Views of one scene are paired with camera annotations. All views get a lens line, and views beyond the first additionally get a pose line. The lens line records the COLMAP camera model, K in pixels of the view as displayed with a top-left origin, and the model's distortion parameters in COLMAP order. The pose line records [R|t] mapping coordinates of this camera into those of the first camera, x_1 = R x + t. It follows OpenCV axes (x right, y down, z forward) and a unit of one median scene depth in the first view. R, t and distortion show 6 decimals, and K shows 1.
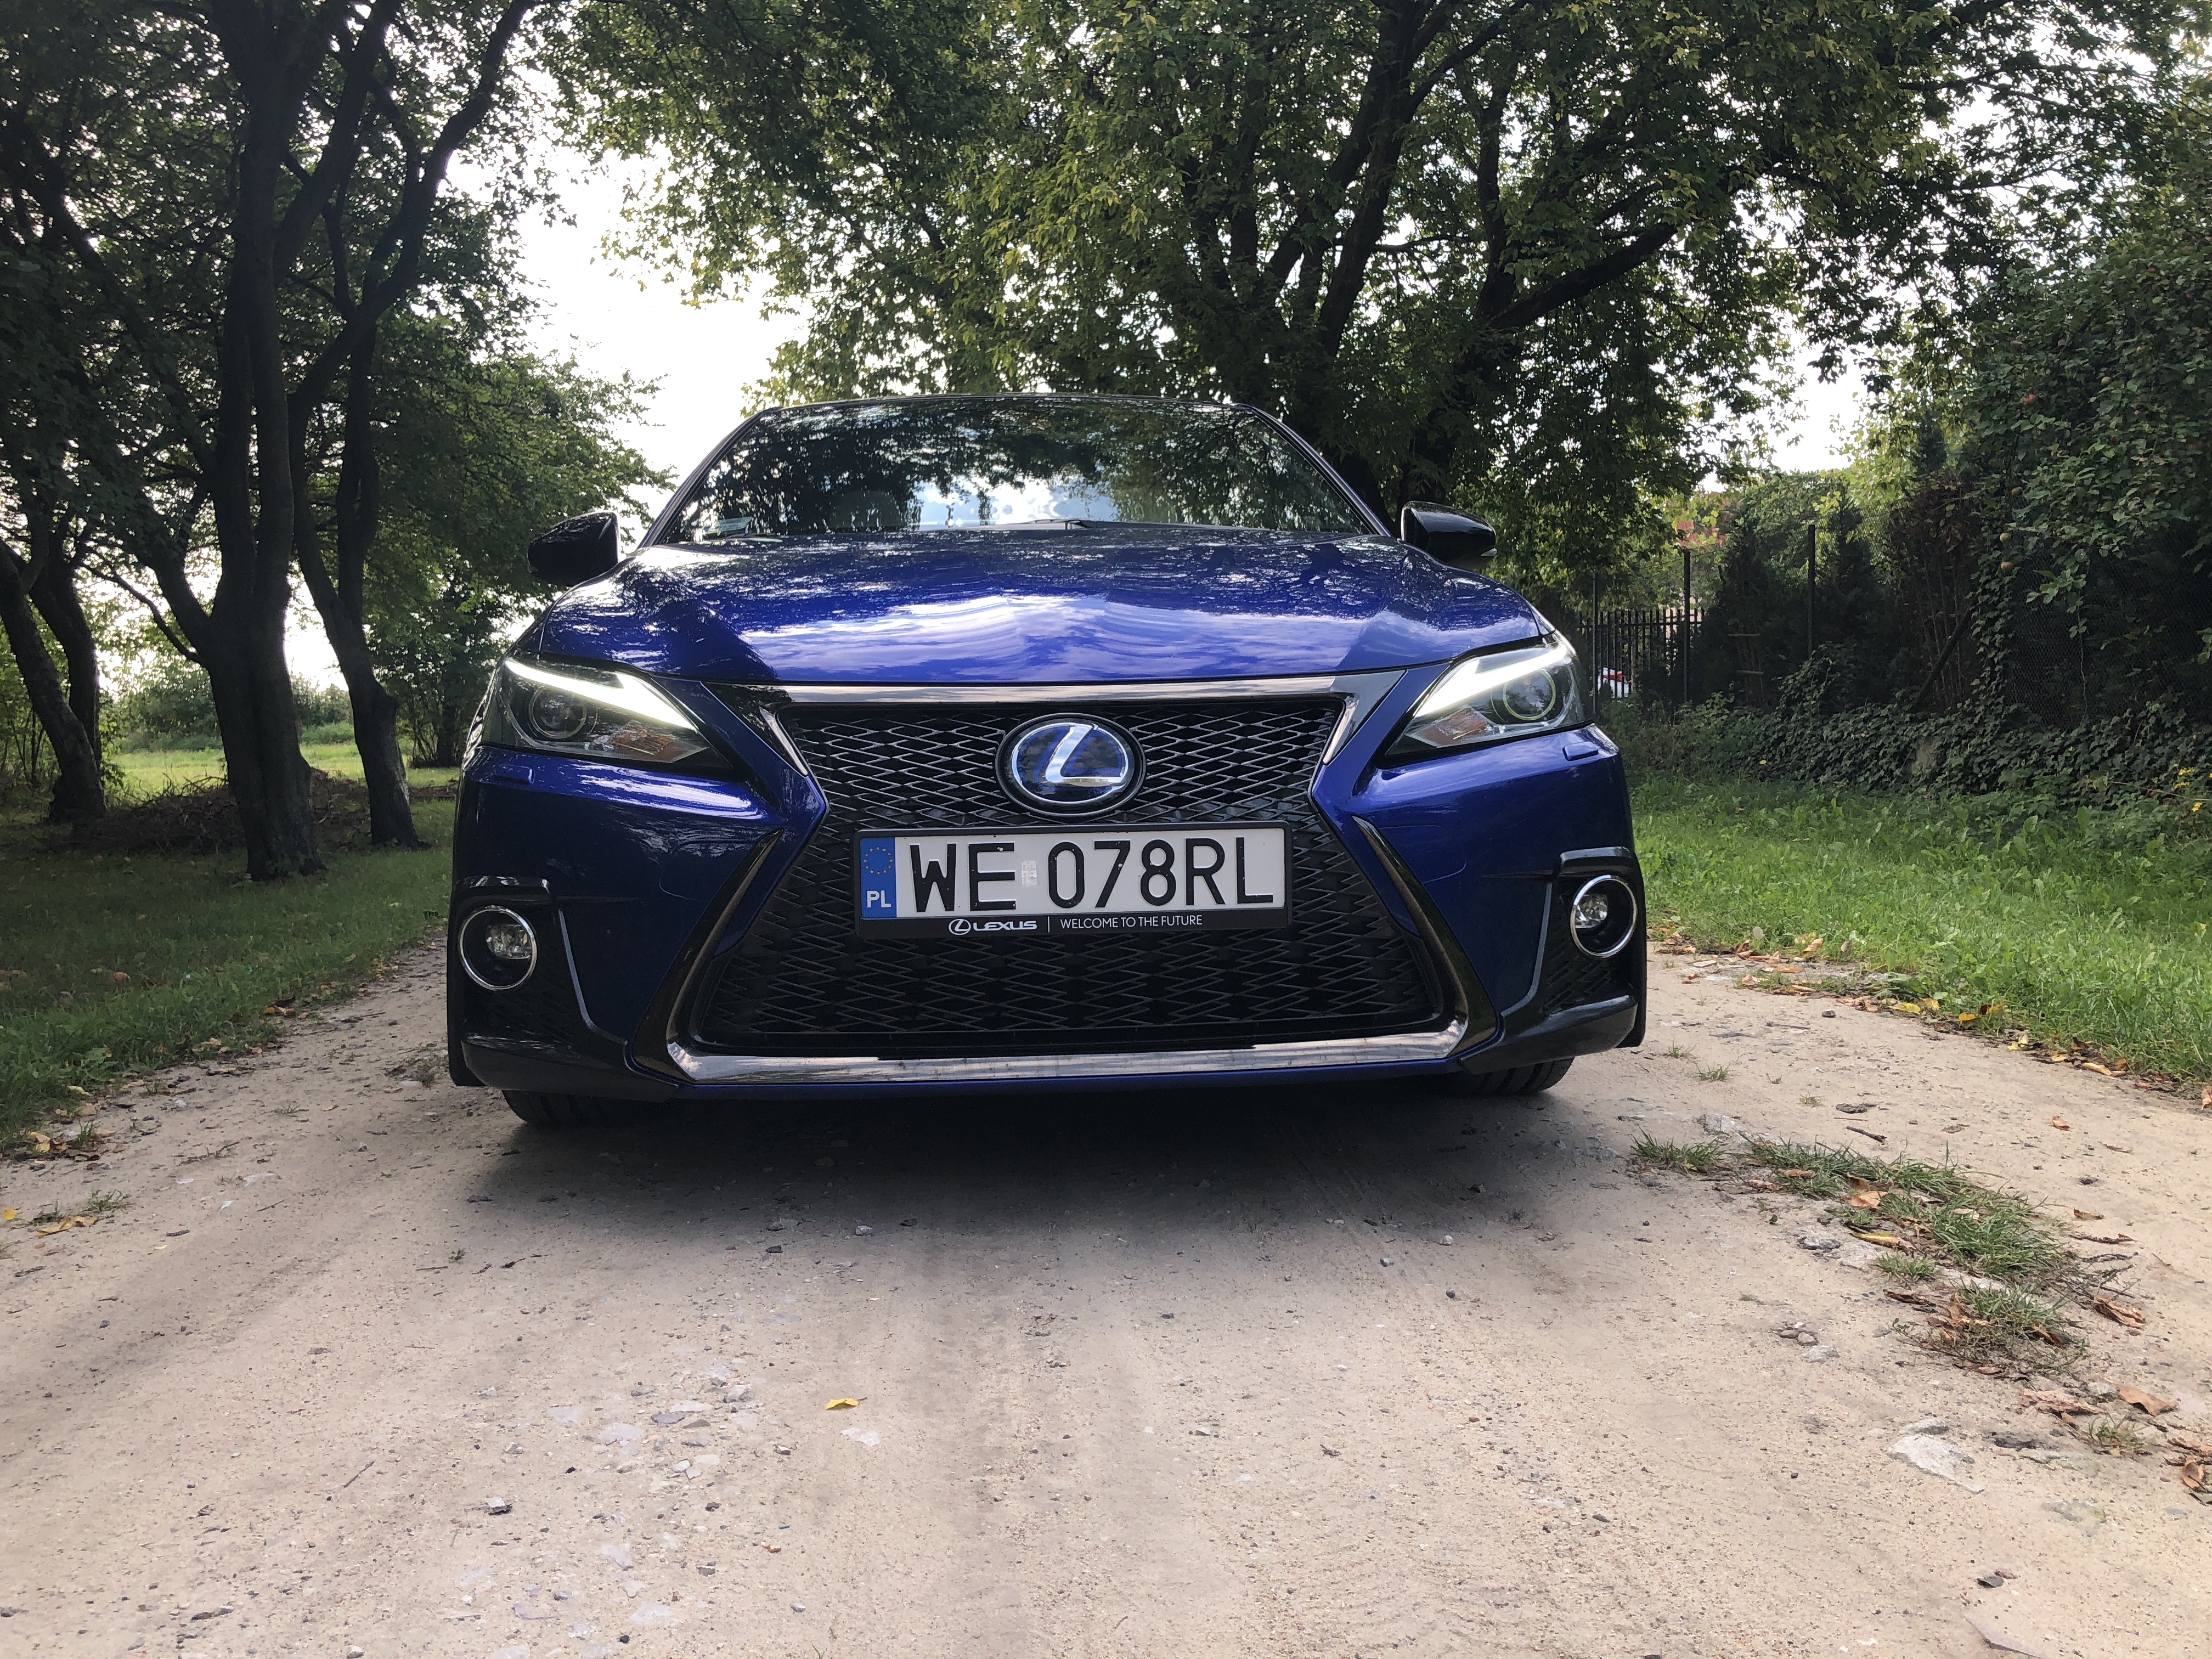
lens RADIAL K [[1782.8, 0, 1104.6], [0, 1782.8, 869.1], [0, 0, 1]] dist [0.041989, -0.057253]
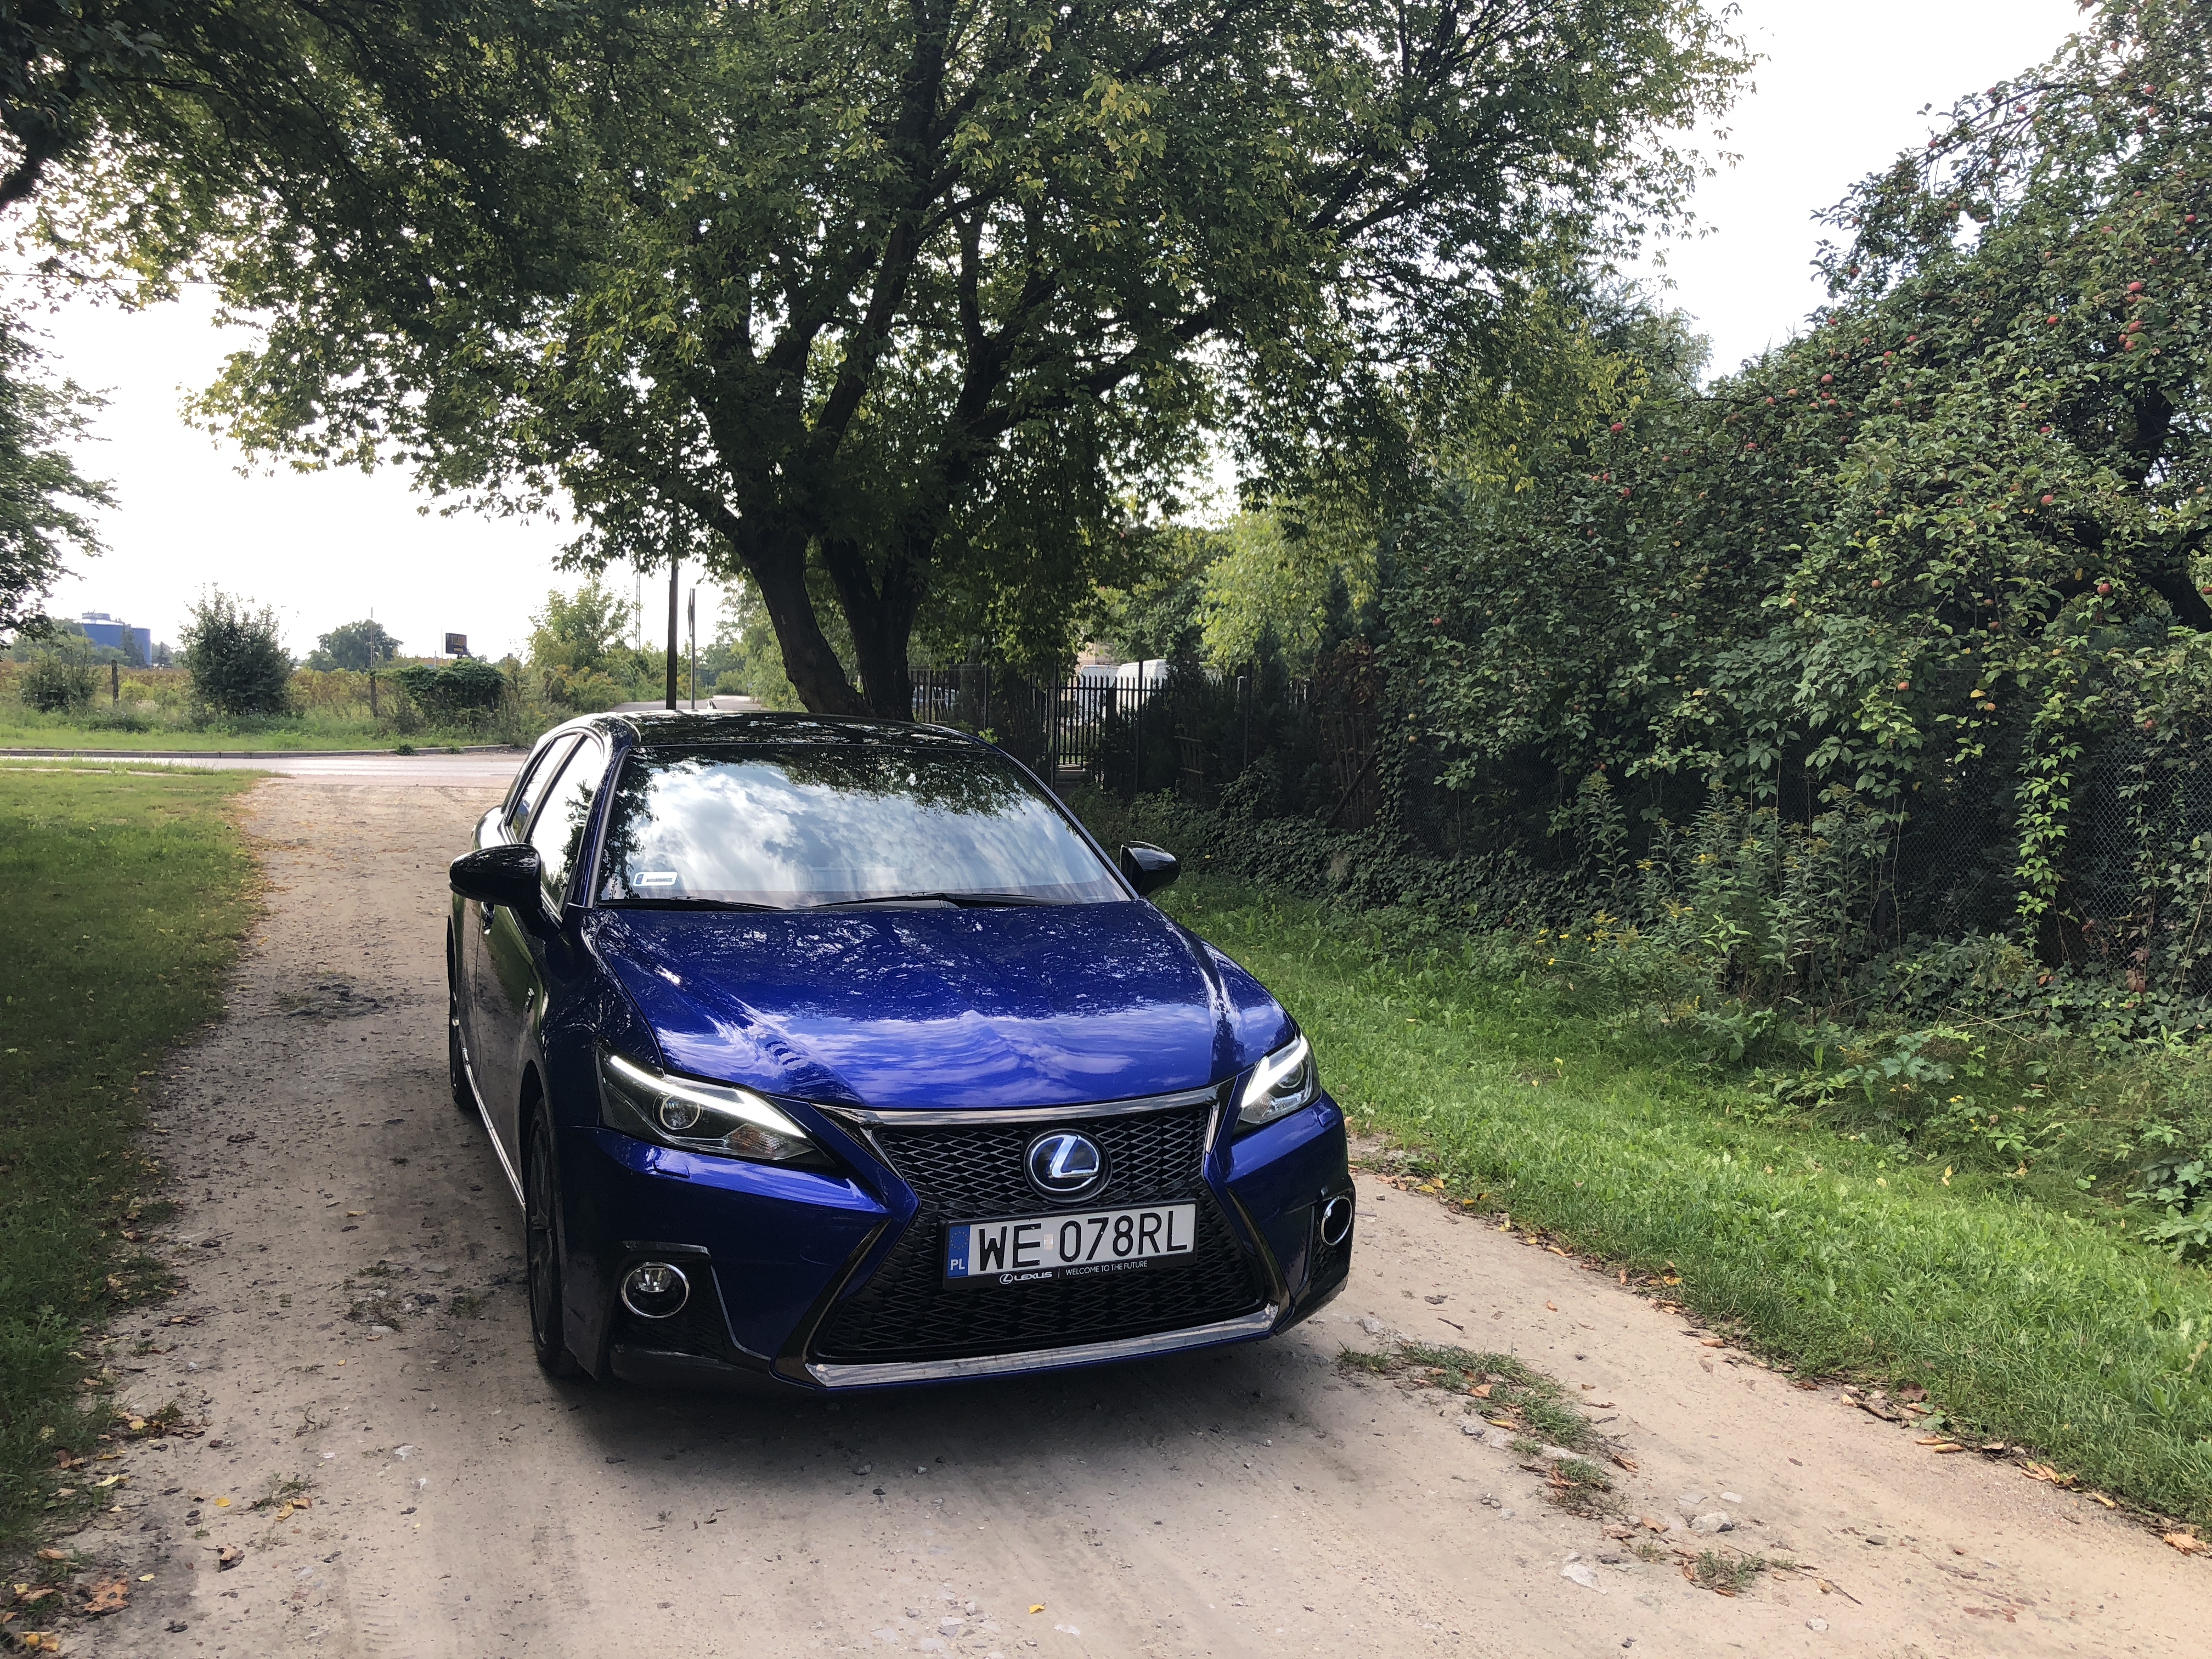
lens RADIAL K [[1811.9, 0, 1151.2], [0, 1811.9, 833.9], [0, 0, 1]] dist [0.014547, -0.002442]
pose [[0.931347, 0.029649, 0.362924, -0.529938], [-0.028124, 0.999559, -0.009488, -0.332500], [-0.363045, -0.001370, 0.931771, -0.508787]]
